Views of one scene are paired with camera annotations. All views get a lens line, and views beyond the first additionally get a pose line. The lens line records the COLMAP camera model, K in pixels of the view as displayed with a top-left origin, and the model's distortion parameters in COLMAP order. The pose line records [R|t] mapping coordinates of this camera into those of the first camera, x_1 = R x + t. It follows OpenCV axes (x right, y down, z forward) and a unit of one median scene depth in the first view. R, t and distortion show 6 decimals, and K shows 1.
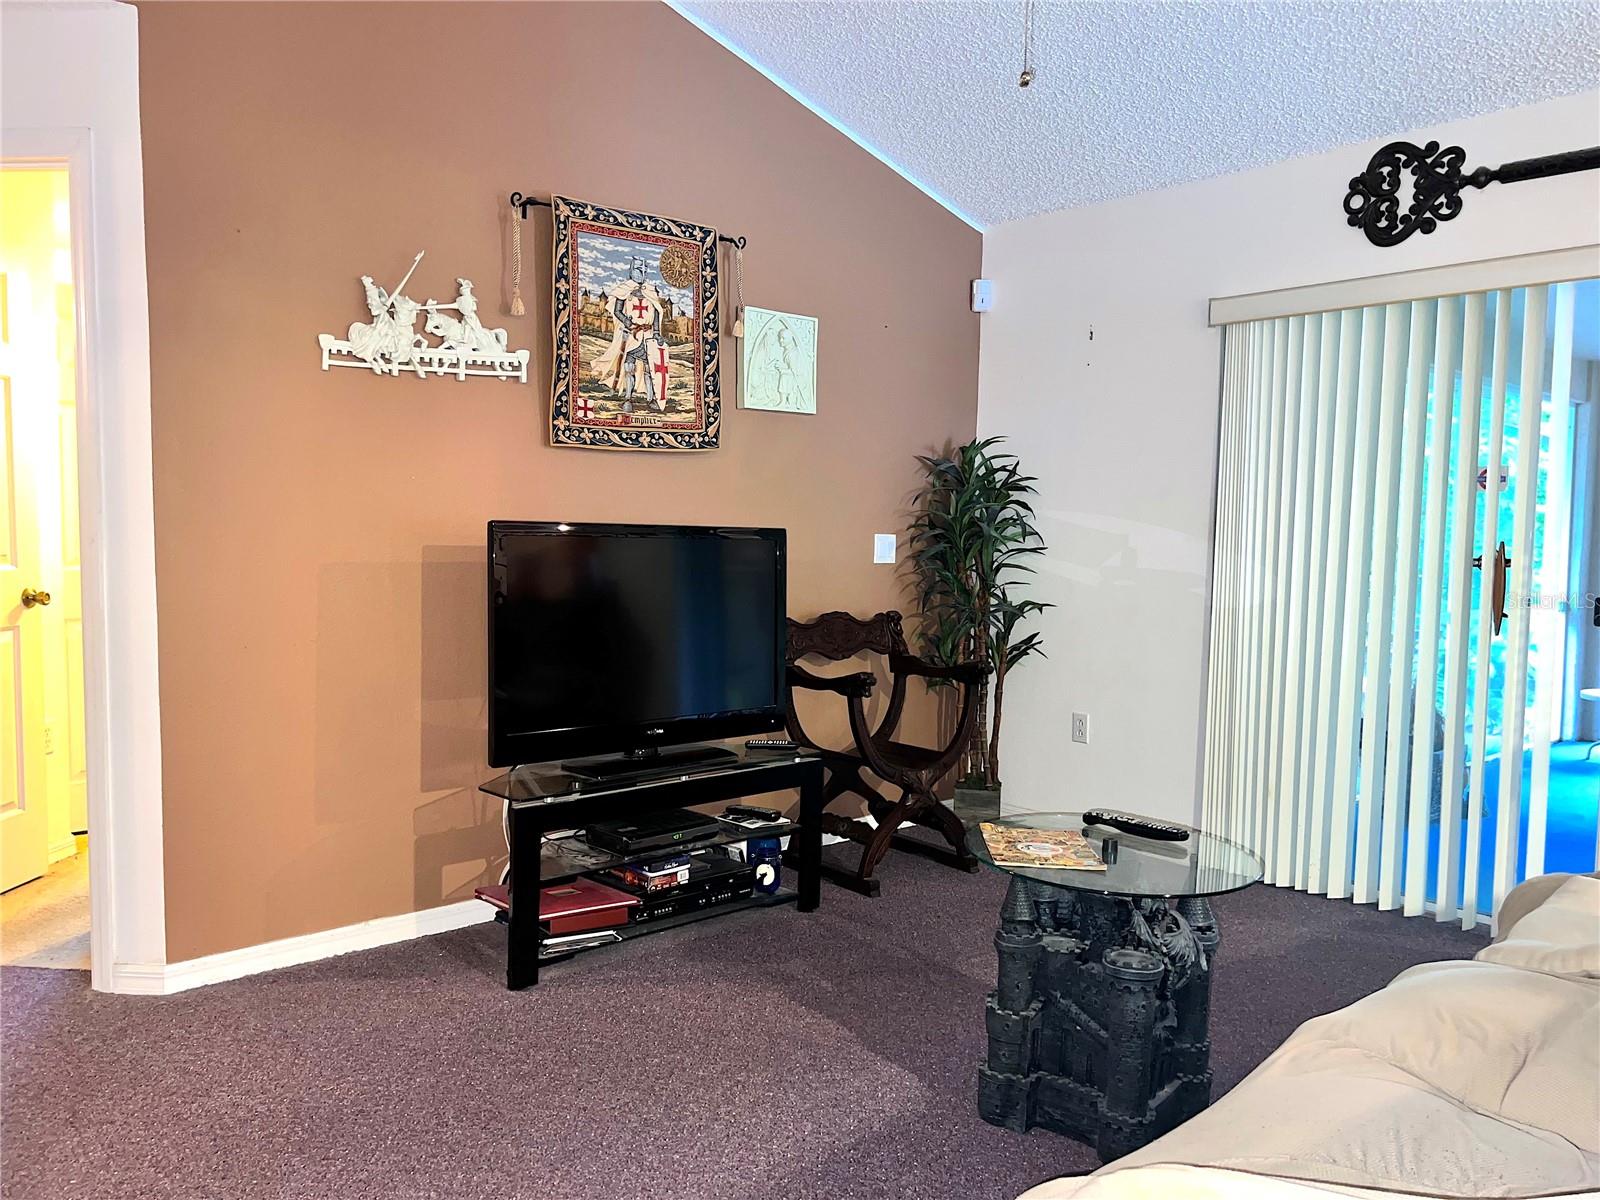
lens RADIAL K [[1192.3, 0, 800.9], [0, 1192.3, 603.5], [0, 0, 1]] dist [0.045476, -0.052830]
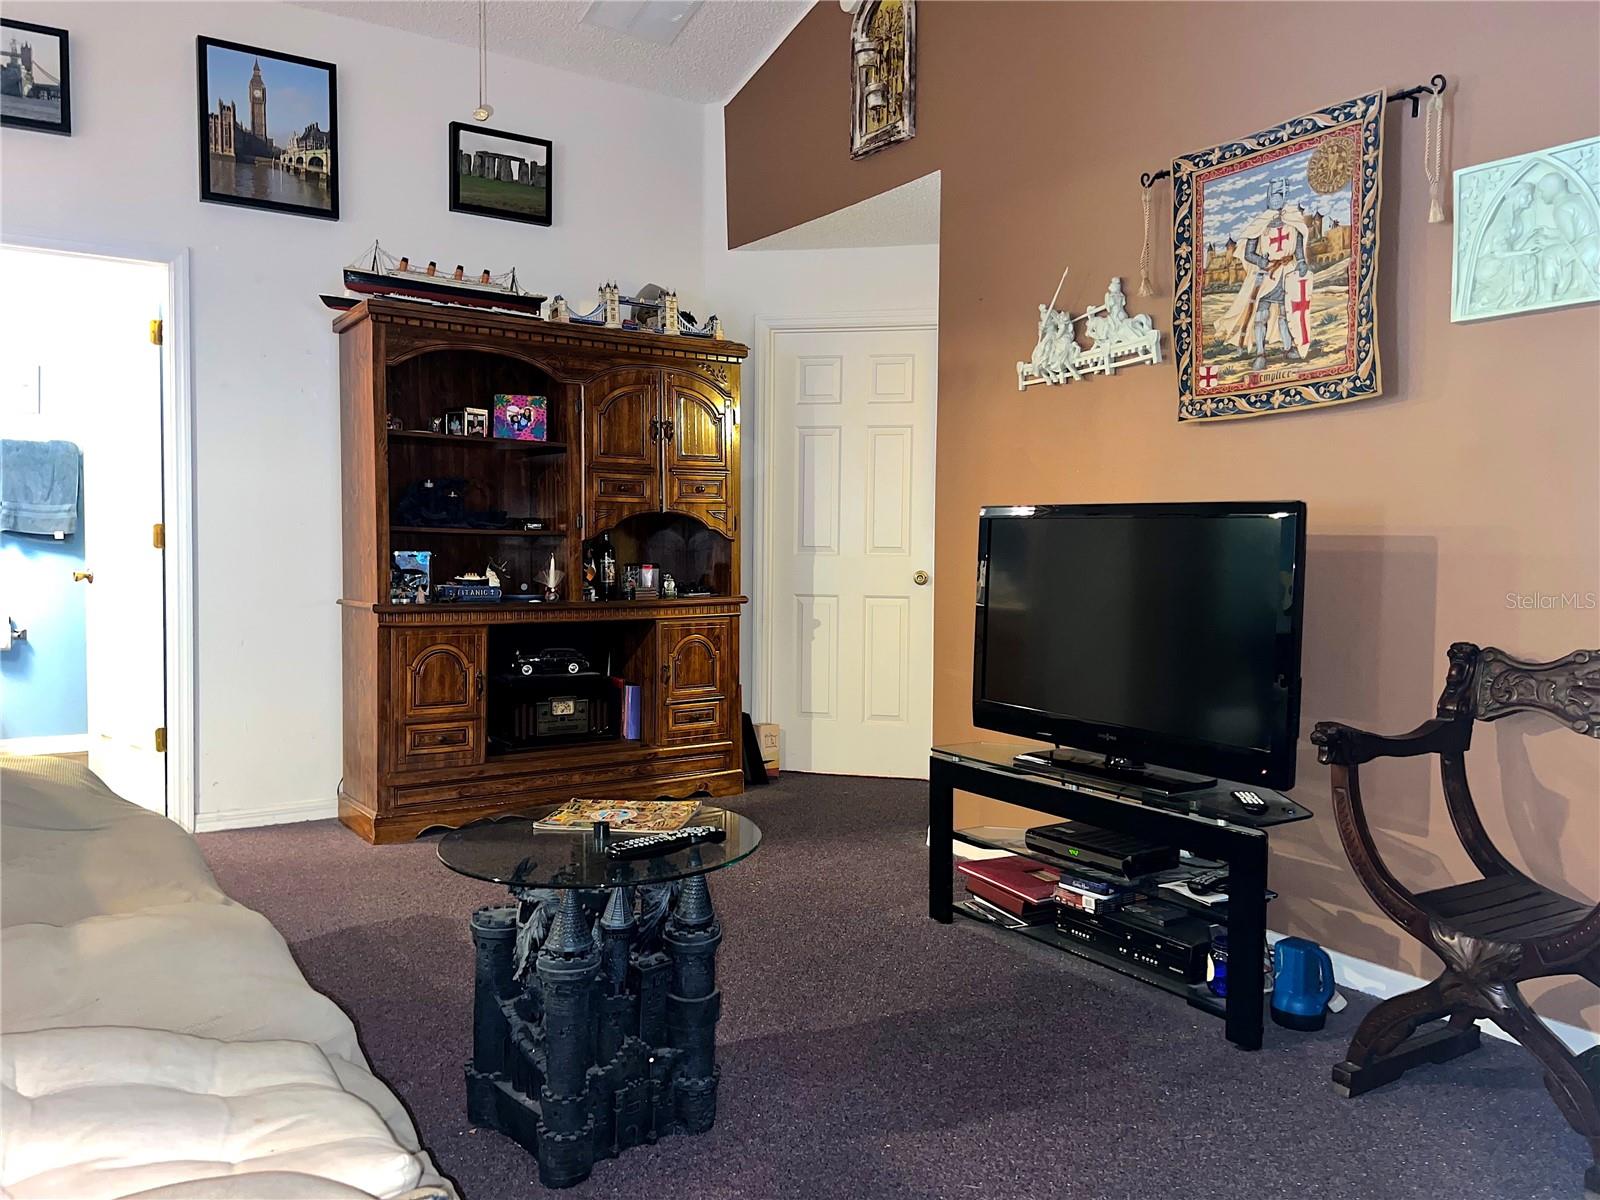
lens RADIAL K [[1192.3, 0, 823.8], [0, 1192.3, 586.6], [0, 0, 1]] dist [0.045476, -0.052830]
pose [[-0.109471, 0.010882, -0.993930, 0.722123], [-0.085337, 0.996145, 0.020305, -0.002082], [0.990320, 0.087042, -0.108120, 0.812689]]
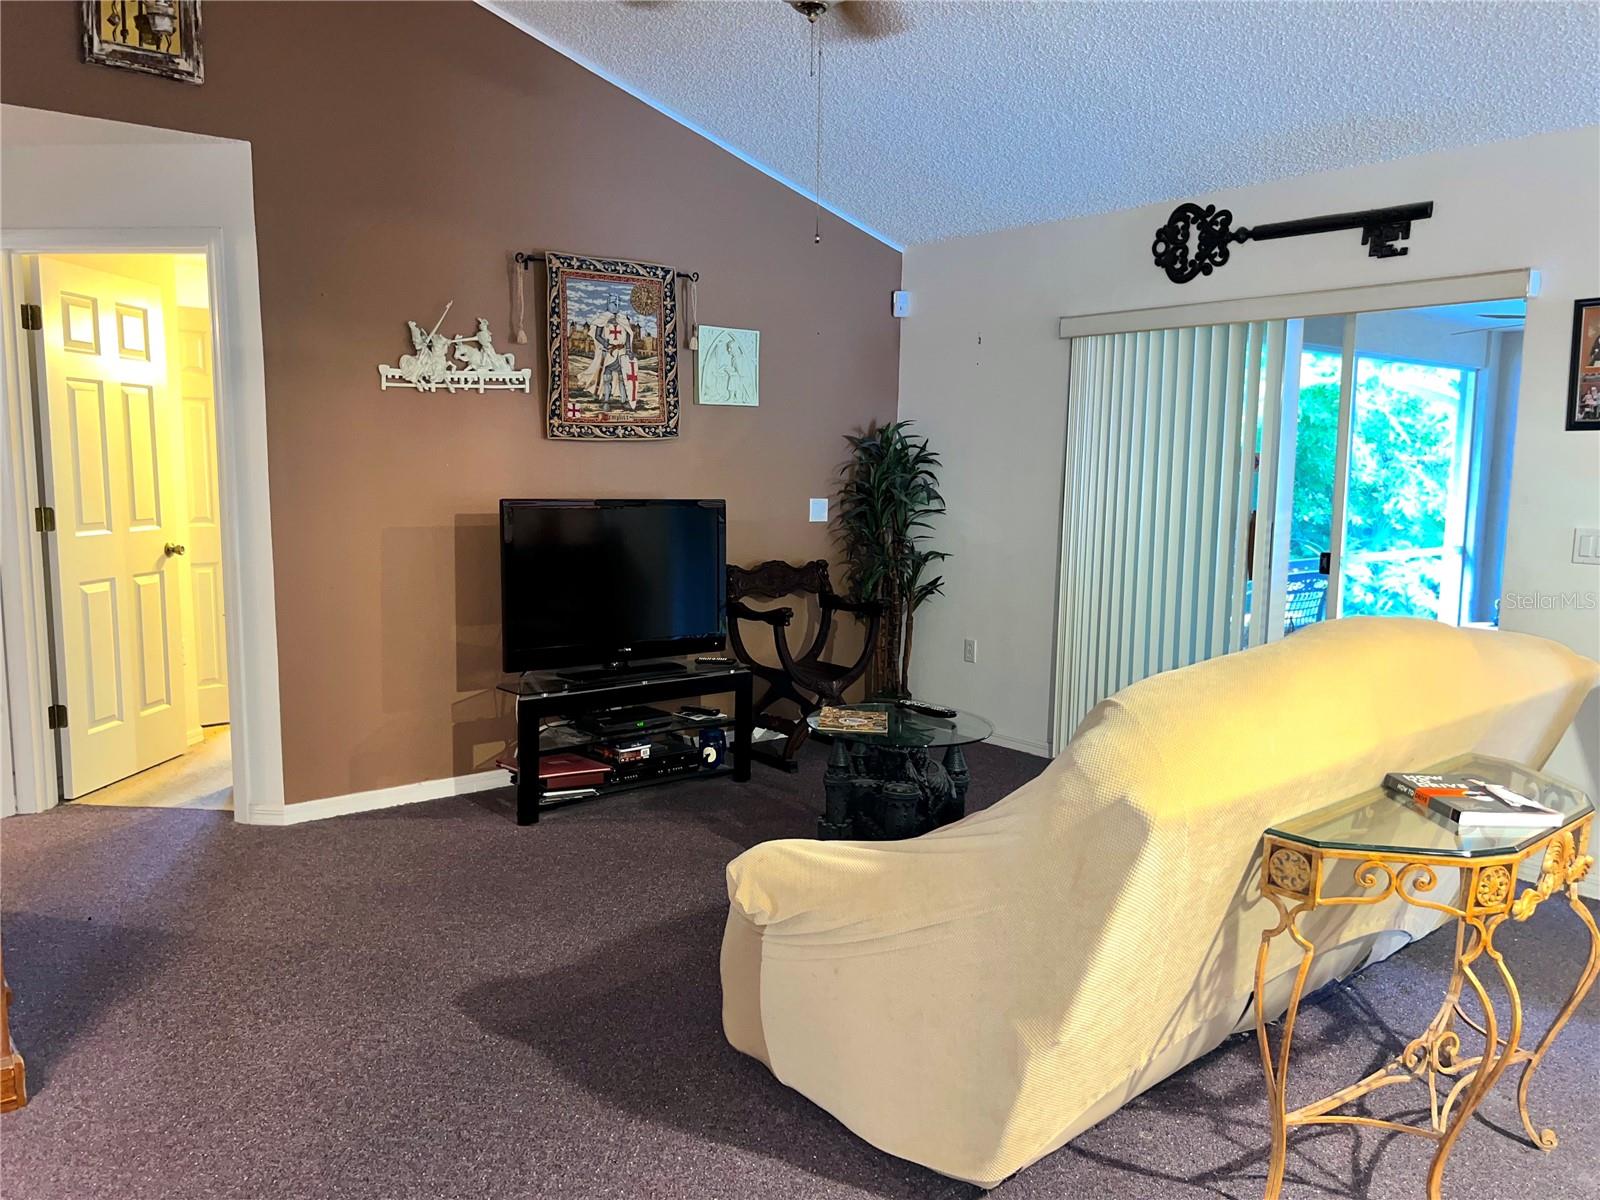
lens RADIAL K [[1192.3, 0, 801.7], [0, 1192.3, 607.6], [0, 0, 1]] dist [0.045476, -0.052830]
pose [[0.999433, 0.002819, -0.033561, 0.119332], [-0.000896, 0.998364, 0.057164, -0.018405], [0.033667, -0.057101, 0.997801, -0.338852]]
